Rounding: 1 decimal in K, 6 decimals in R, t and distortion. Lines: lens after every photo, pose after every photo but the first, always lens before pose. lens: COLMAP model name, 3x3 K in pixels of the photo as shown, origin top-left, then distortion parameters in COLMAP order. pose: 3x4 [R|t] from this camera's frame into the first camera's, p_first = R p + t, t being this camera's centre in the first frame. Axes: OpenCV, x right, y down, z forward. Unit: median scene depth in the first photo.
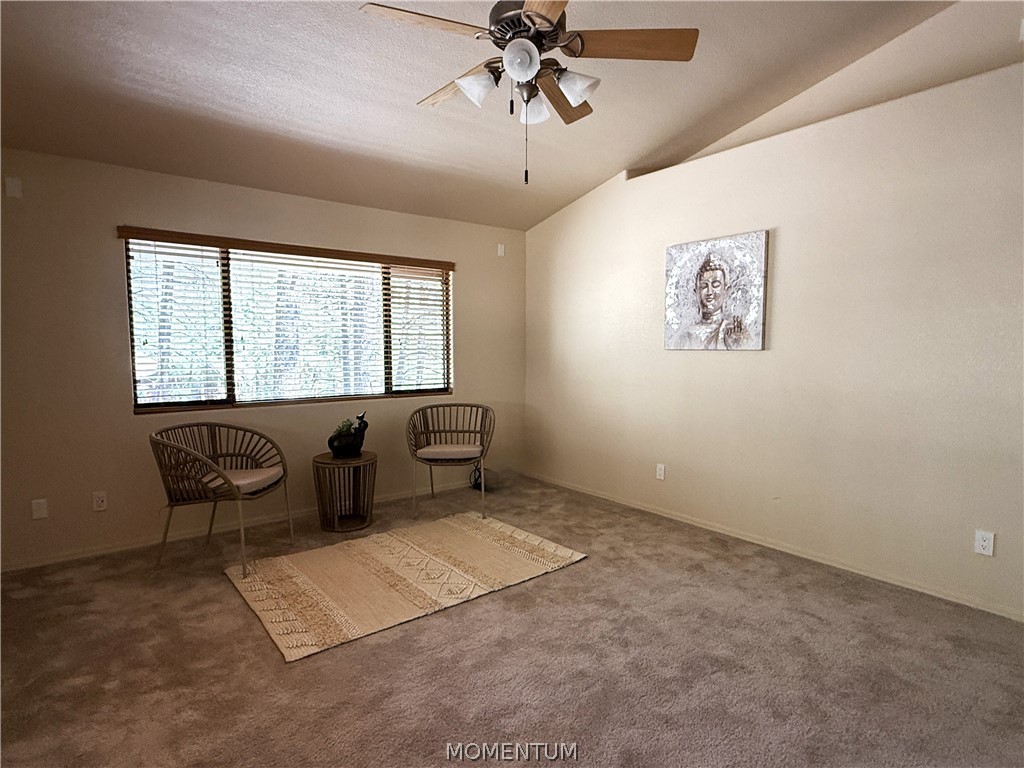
lens RADIAL K [[547.0, 0, 510.6], [0, 547.0, 389.2], [0, 0, 1]] dist [-0.001510, 0.001664]
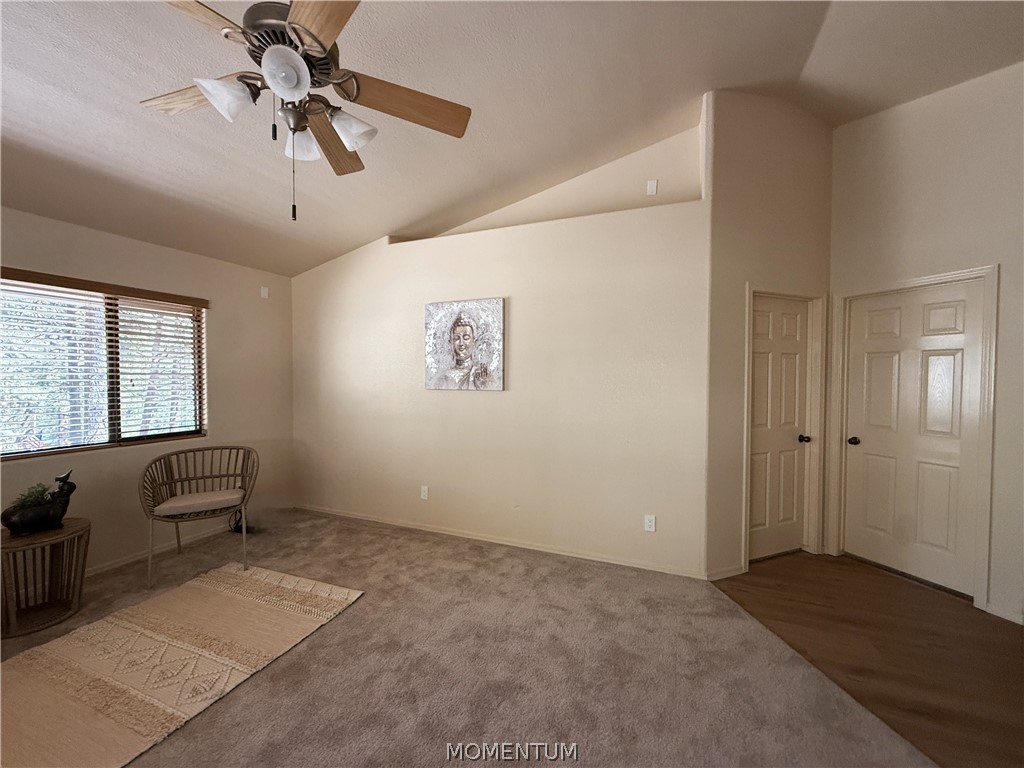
lens RADIAL K [[408.2, 0, 509.0], [0, 408.2, 386.4], [0, 0, 1]] dist [0.003533, -0.001252]
pose [[0.869152, -0.009760, 0.494448, 0.000560], [0.036398, 0.998356, -0.044275, -0.036897], [-0.493204, 0.056478, 0.868079, 0.157902]]
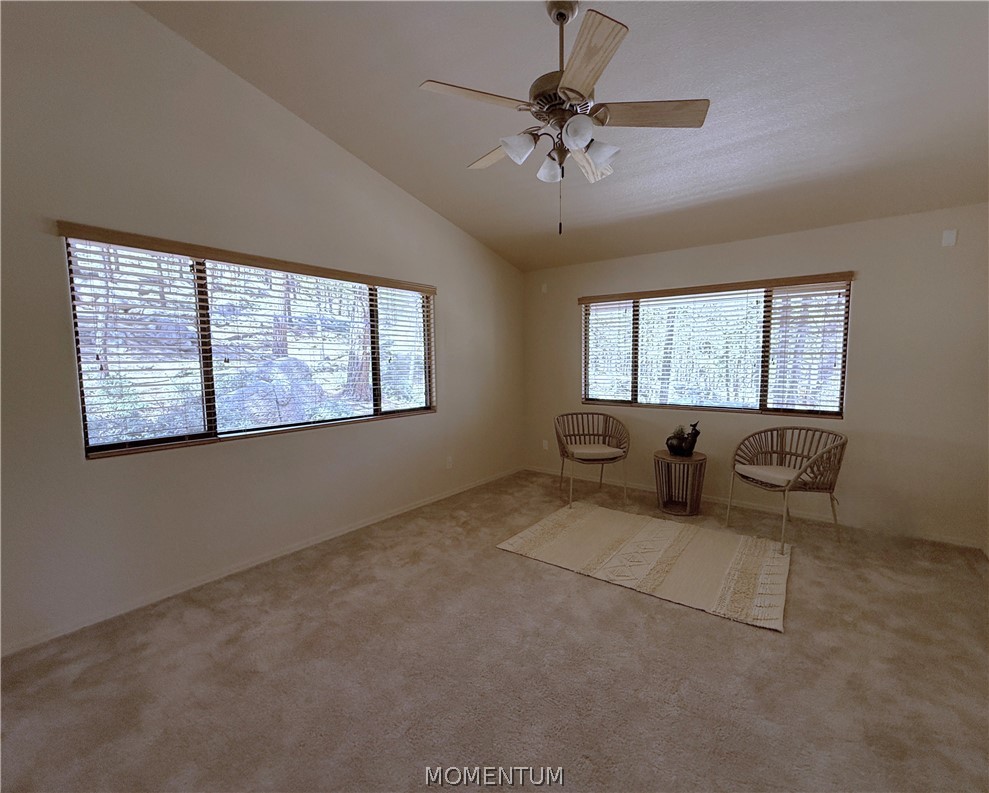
lens RADIAL K [[426.5, 0, 524.9], [0, 426.5, 397.1], [0, 0, 1]] dist [-0.000007, -0.000512]
pose [[0.294771, 0.079204, -0.952280, 0.551272], [-0.070195, 0.995661, 0.061083, -0.045444], [0.952986, 0.048840, 0.299052, 0.401122]]
